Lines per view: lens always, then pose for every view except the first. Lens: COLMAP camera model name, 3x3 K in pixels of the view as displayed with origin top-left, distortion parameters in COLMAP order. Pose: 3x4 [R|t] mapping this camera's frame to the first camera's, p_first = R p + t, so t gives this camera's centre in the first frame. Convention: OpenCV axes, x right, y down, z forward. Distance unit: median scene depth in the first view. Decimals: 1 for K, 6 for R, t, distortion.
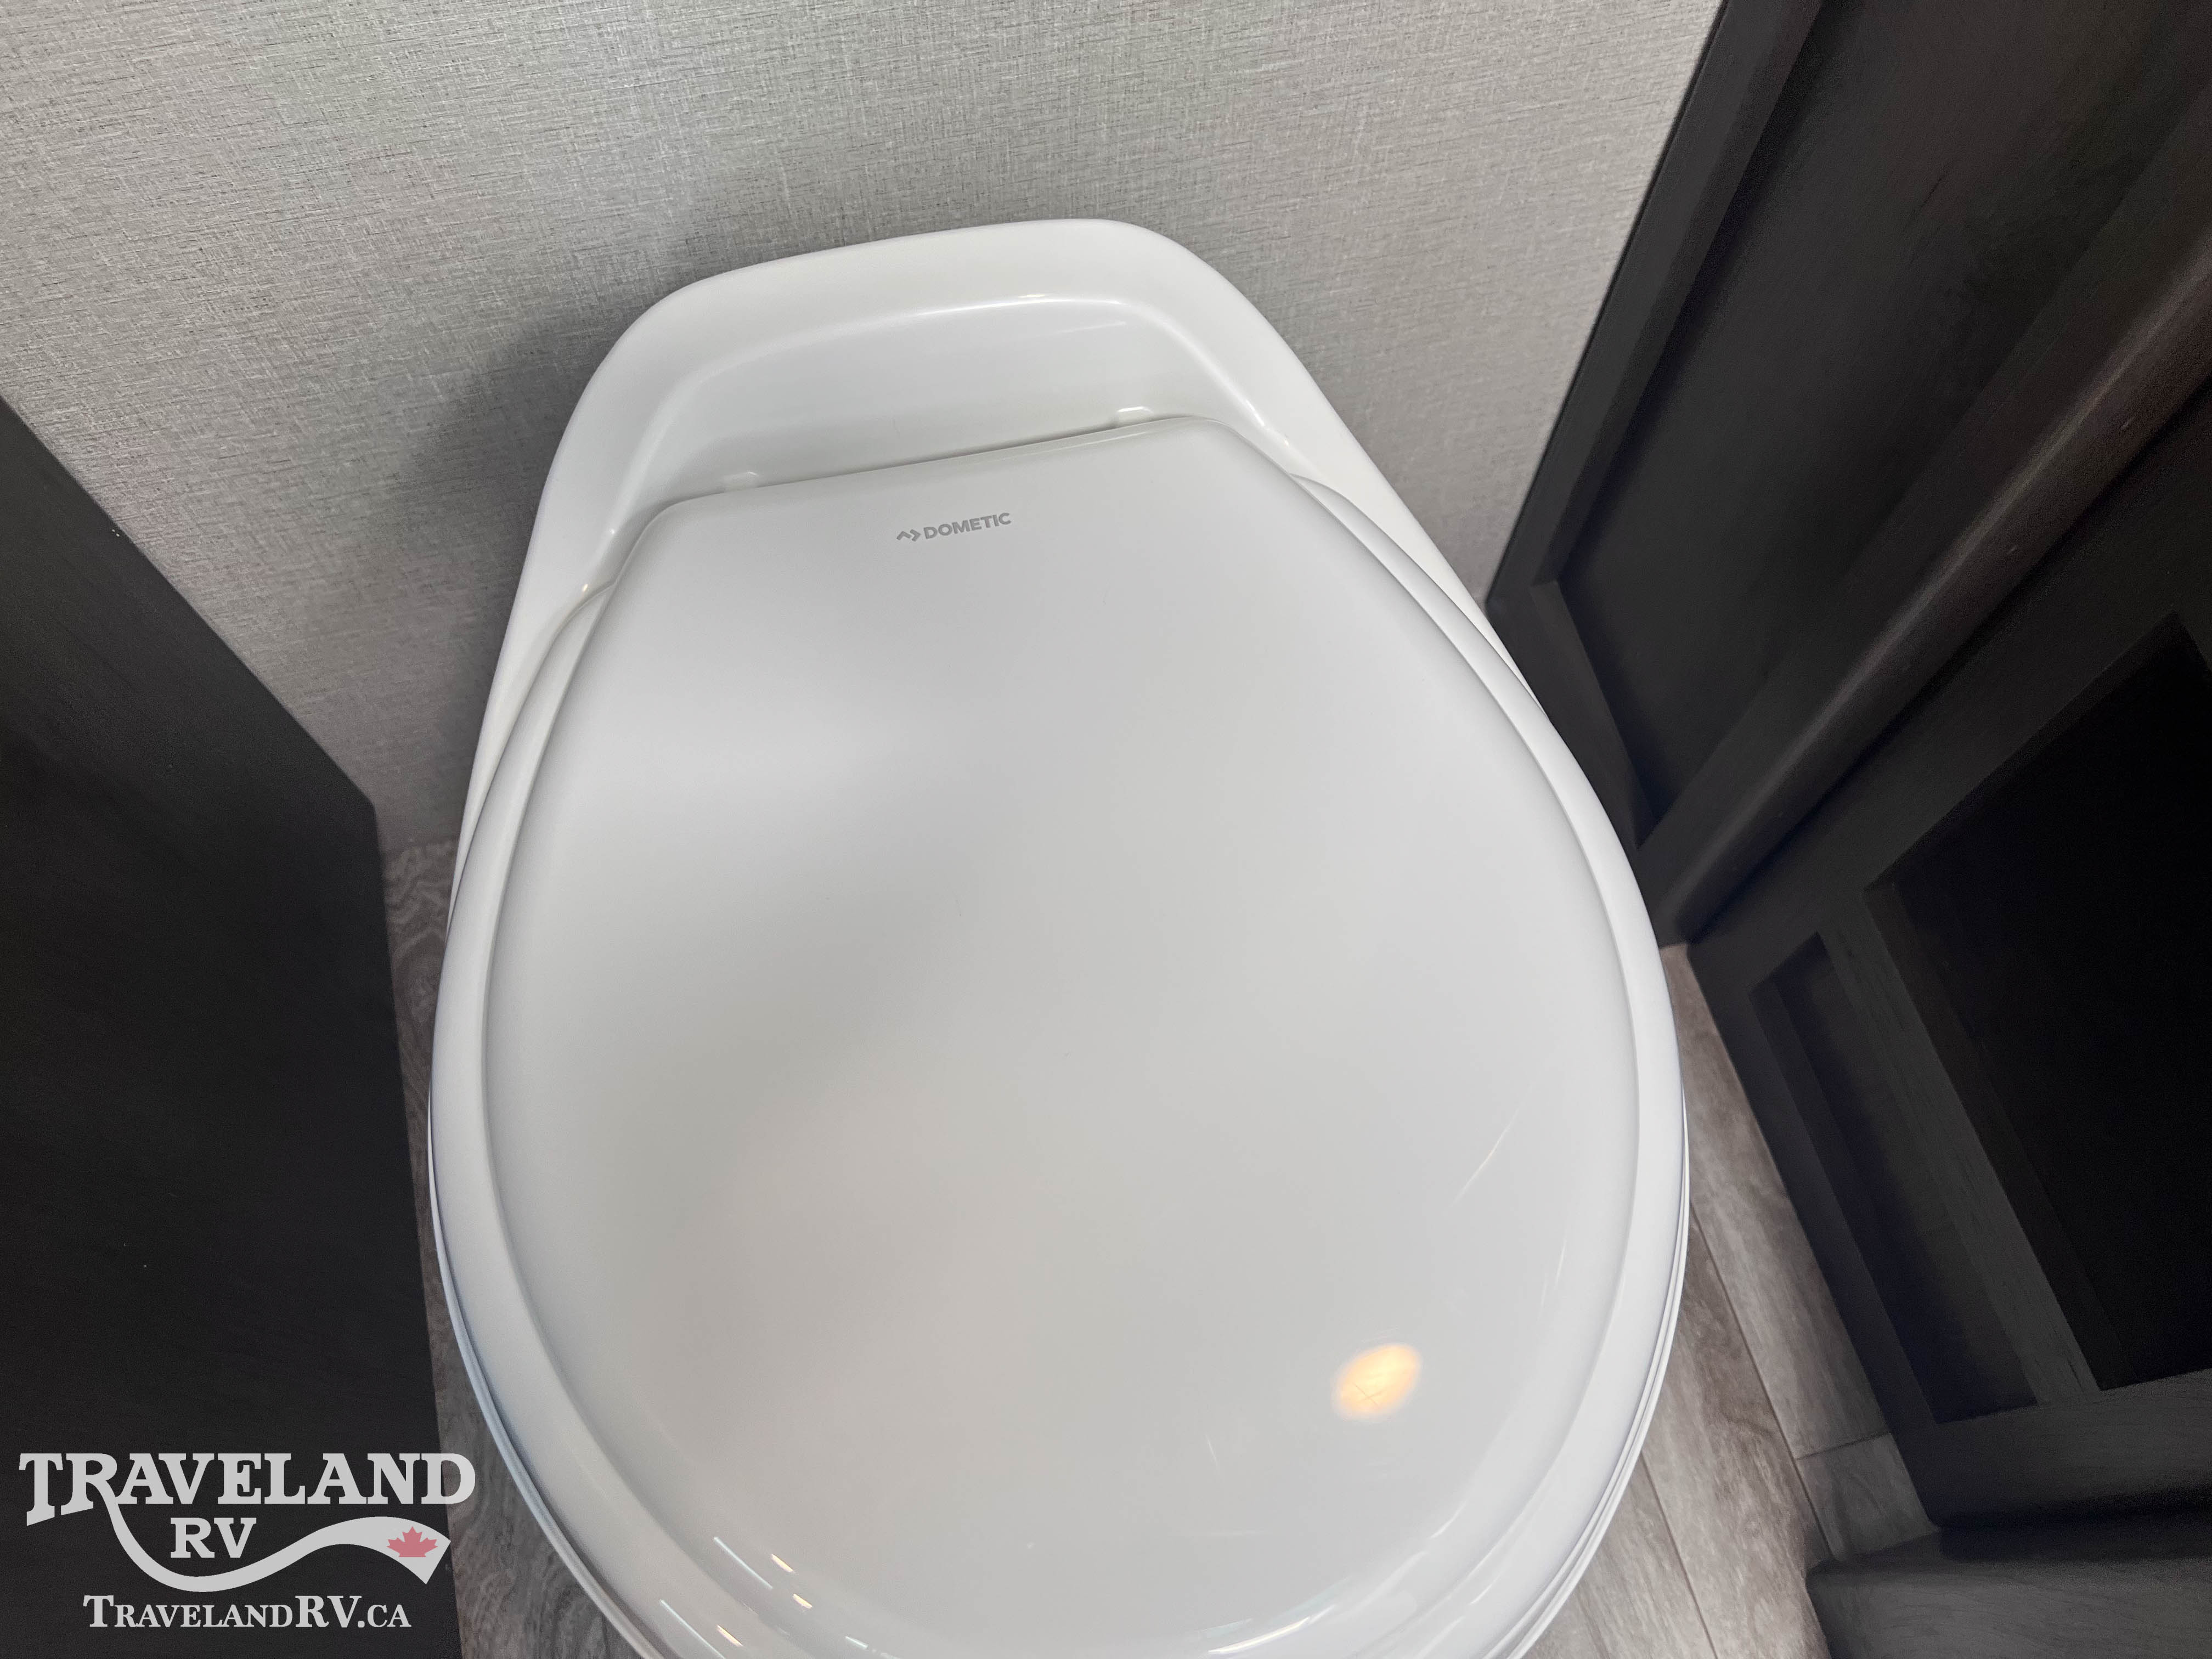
lens RADIAL K [[1656.9, 0, 1109.5], [0, 1656.9, 831.7], [0, 0, 1]] dist [0.047755, -0.056081]
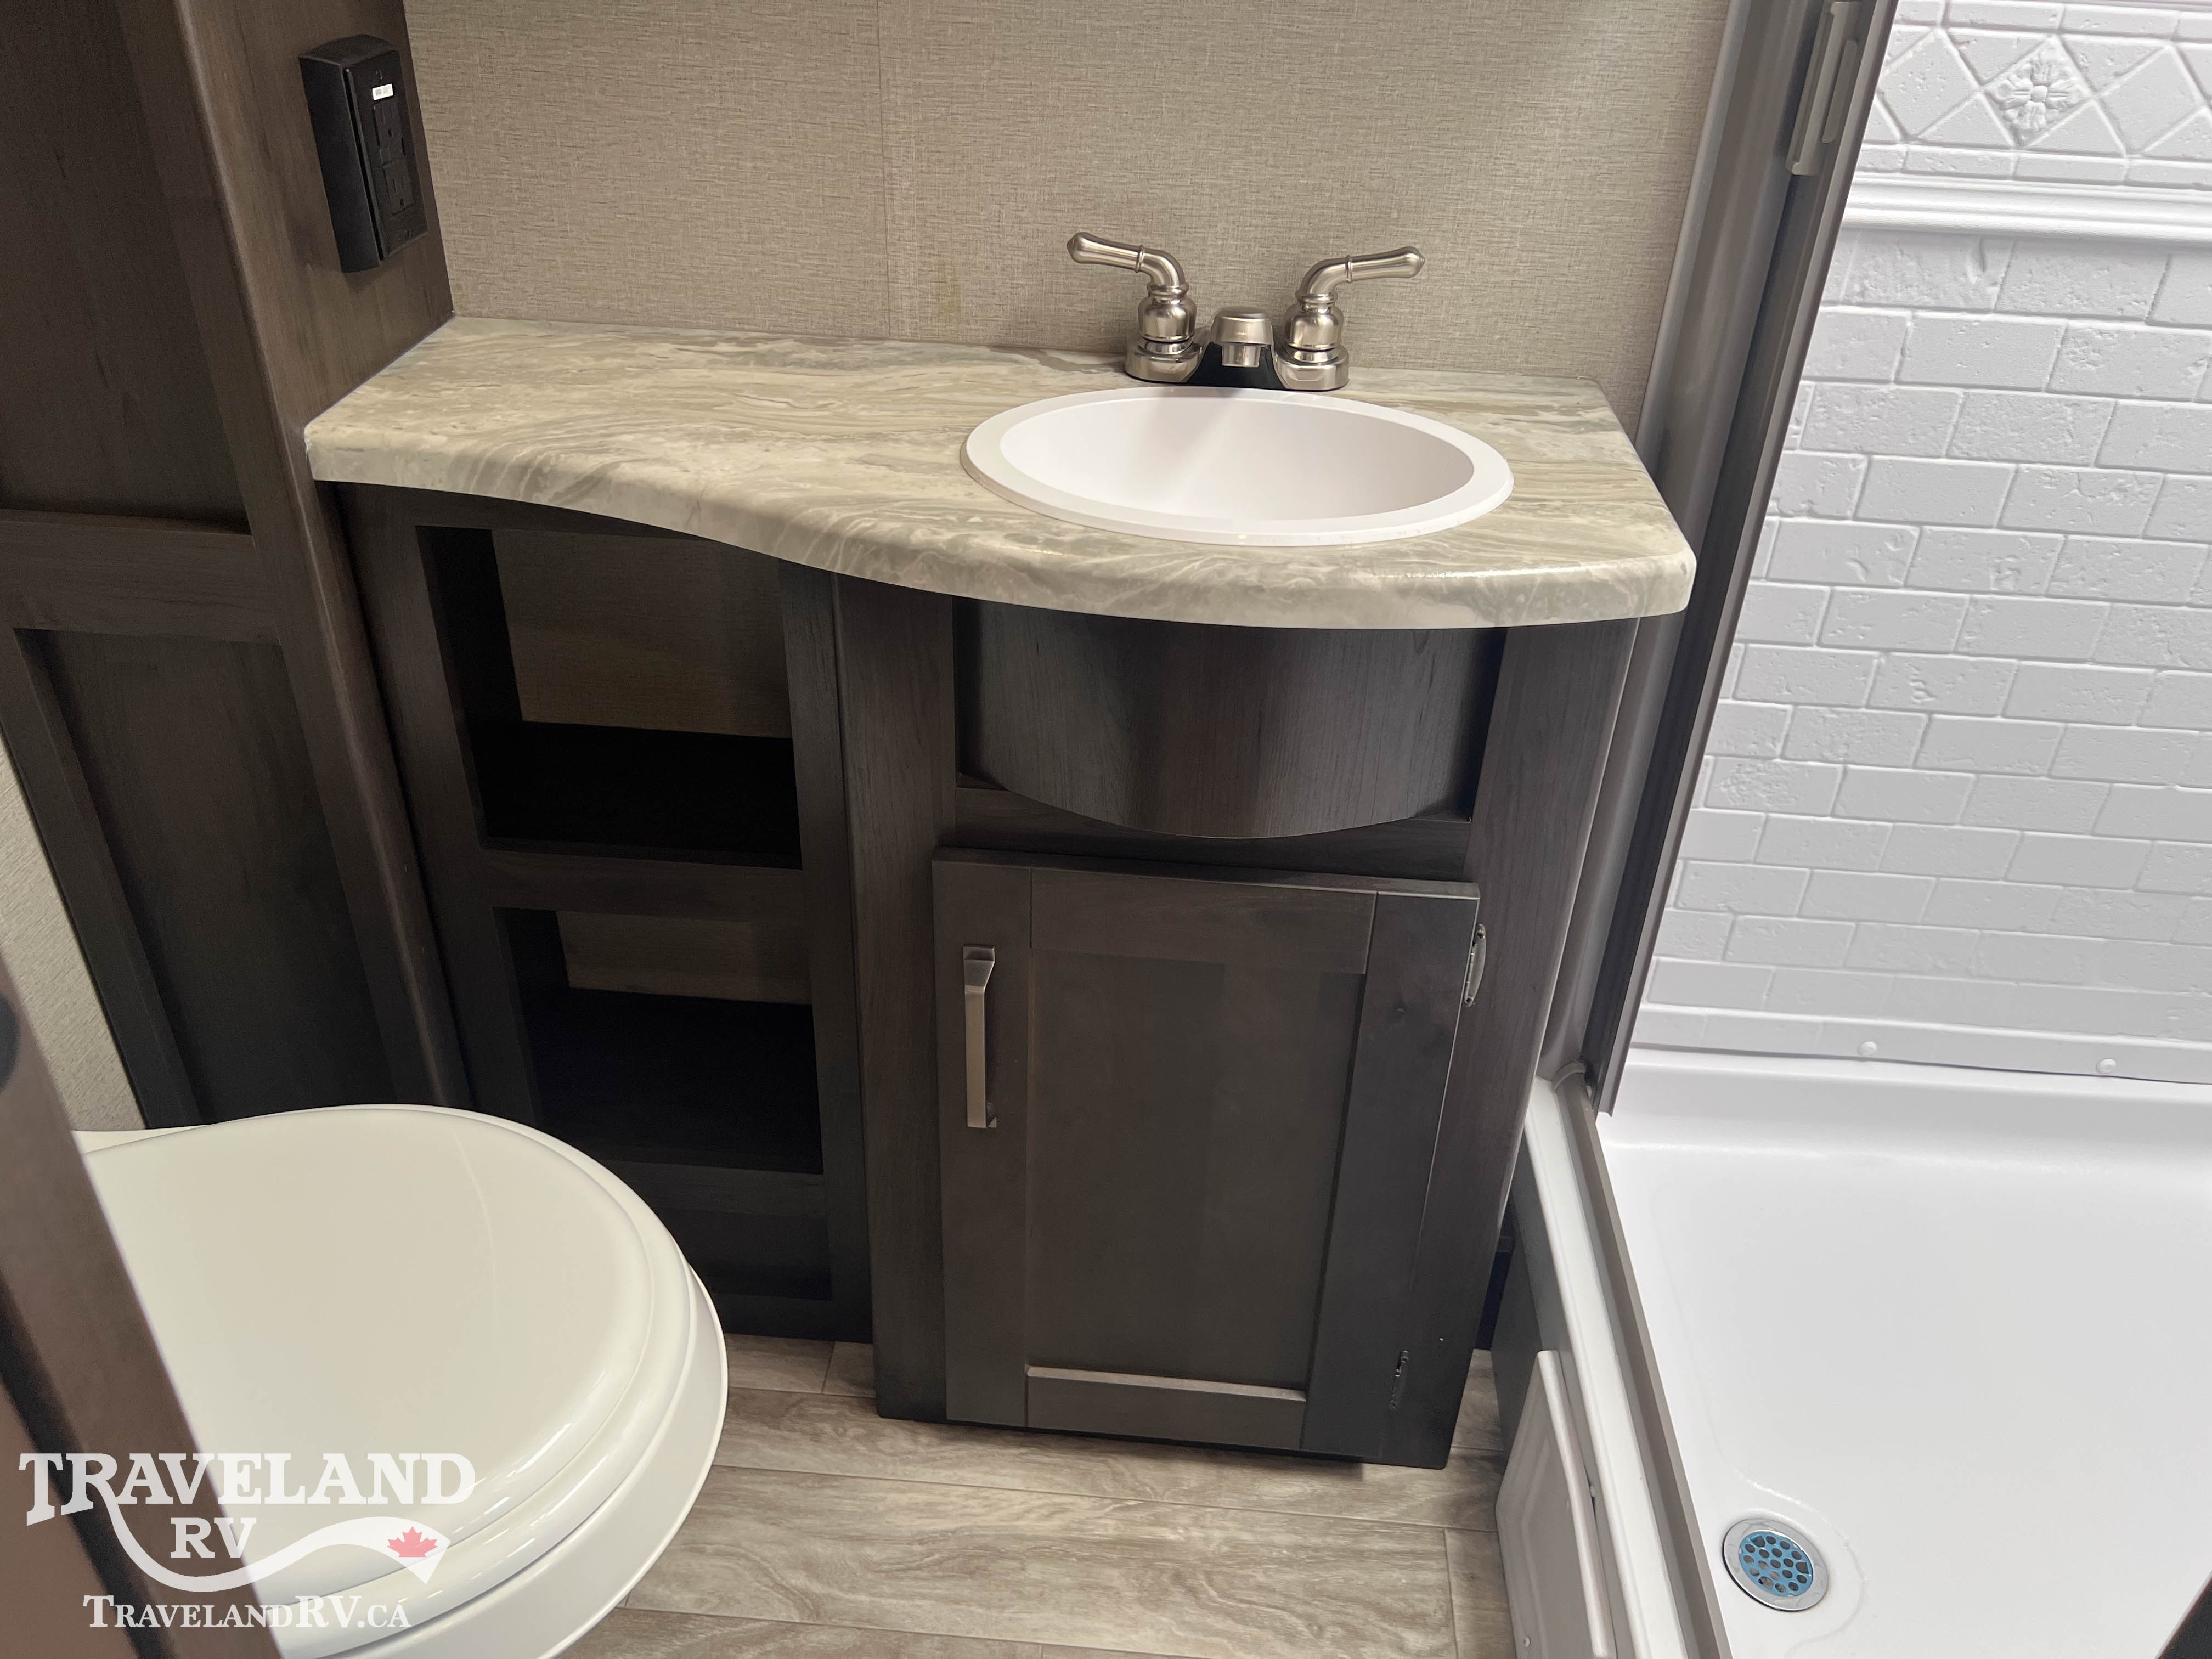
lens RADIAL K [[1656.9, 0, 1108.8], [0, 1656.9, 822.6], [0, 0, 1]] dist [0.047755, -0.056081]
pose [[0.317578, -0.512306, 0.797927, -0.528288], [0.849939, 0.526882, 0.000004, 0.328127], [-0.420415, 0.678187, 0.602755, -0.493174]]
